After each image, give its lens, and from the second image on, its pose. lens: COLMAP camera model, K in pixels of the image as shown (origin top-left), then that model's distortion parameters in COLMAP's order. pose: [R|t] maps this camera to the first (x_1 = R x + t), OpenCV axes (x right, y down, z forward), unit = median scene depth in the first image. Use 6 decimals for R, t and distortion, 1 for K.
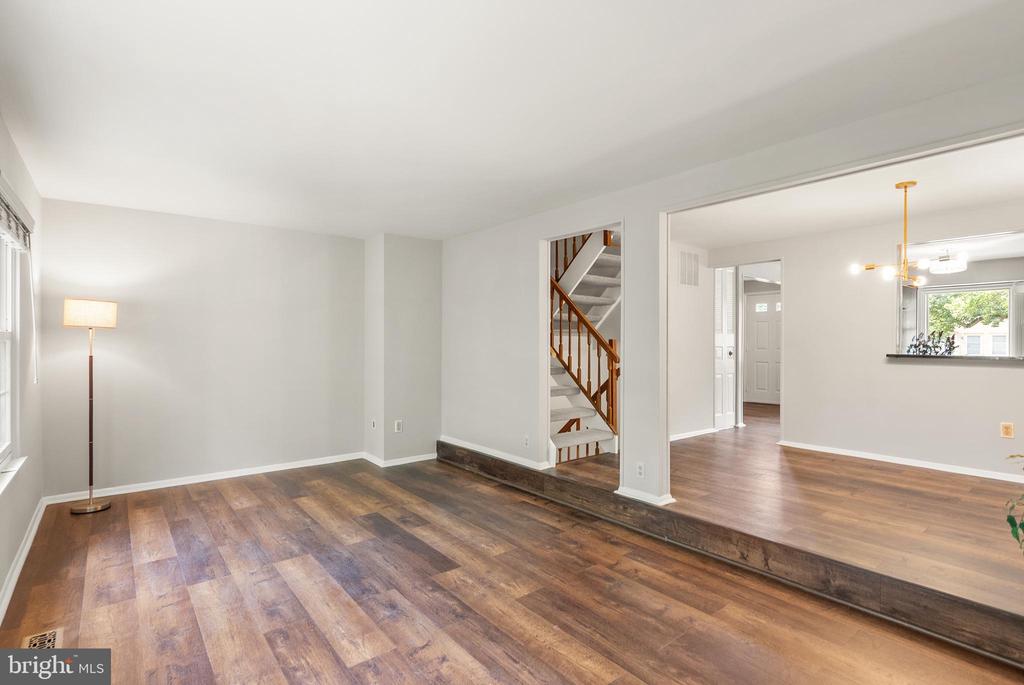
lens RADIAL K [[477.4, 0, 527.5], [0, 477.4, 343.6], [0, 0, 1]] dist [0.000990, 0.000268]
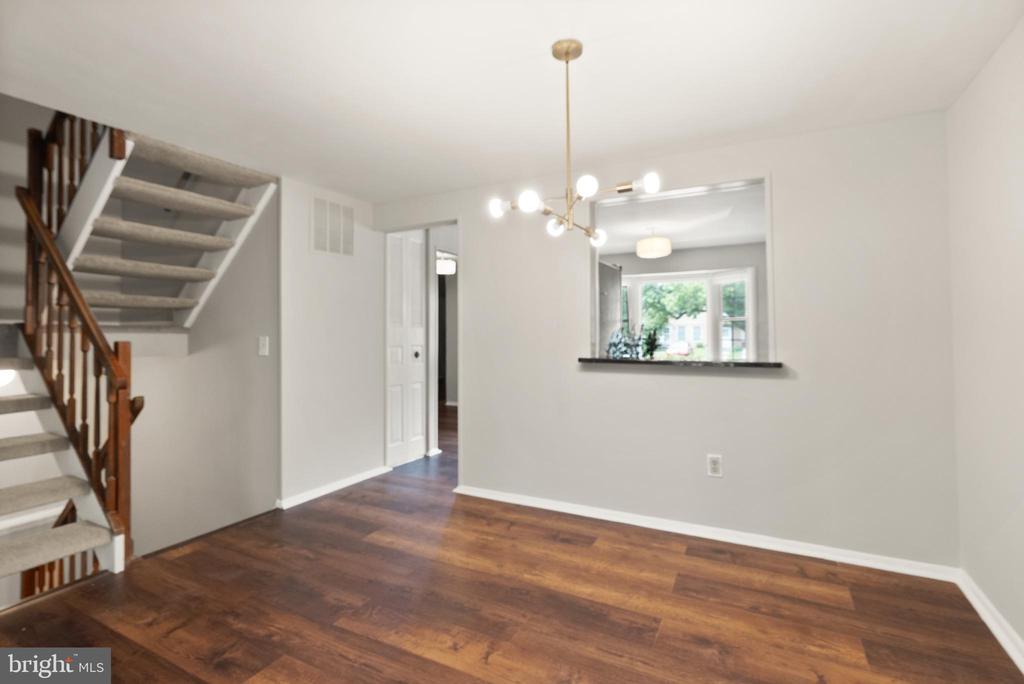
lens RADIAL K [[477.4, 0, 513.0], [0, 477.4, 318.0], [0, 0, 1]] dist [0.000990, 0.000268]
pose [[0.916663, 0.004676, 0.399633, 0.286036], [0.009043, 0.999433, -0.032436, -0.010512], [-0.399558, 0.033347, 0.916101, 0.298046]]
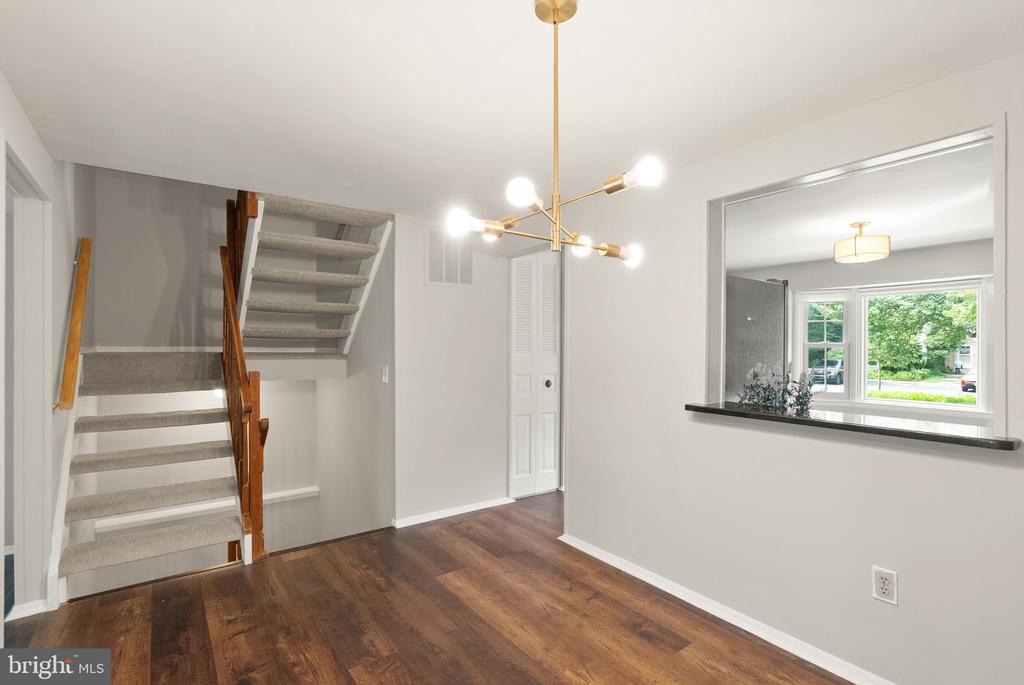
lens RADIAL K [[477.4, 0, 511.1], [0, 477.4, 346.3], [0, 0, 1]] dist [0.000990, 0.000268]
pose [[0.999113, 0.002197, -0.042041, 0.423556], [-0.002540, 0.999964, -0.008102, -0.028959], [0.042021, 0.008202, 0.999083, 0.332703]]
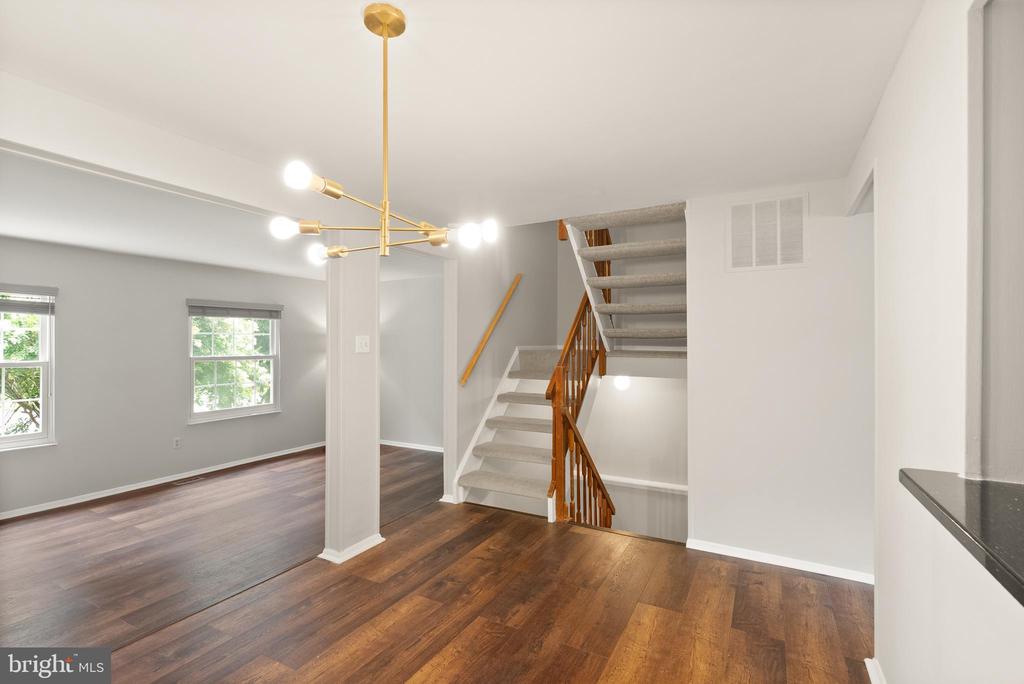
lens RADIAL K [[477.4, 0, 507.6], [0, 477.4, 340.0], [0, 0, 1]] dist [0.000990, 0.000268]
pose [[0.388653, -0.009233, -0.921338, 0.662843], [-0.003479, 0.999928, -0.011489, -0.033011], [0.921378, 0.007671, 0.388592, 0.515410]]
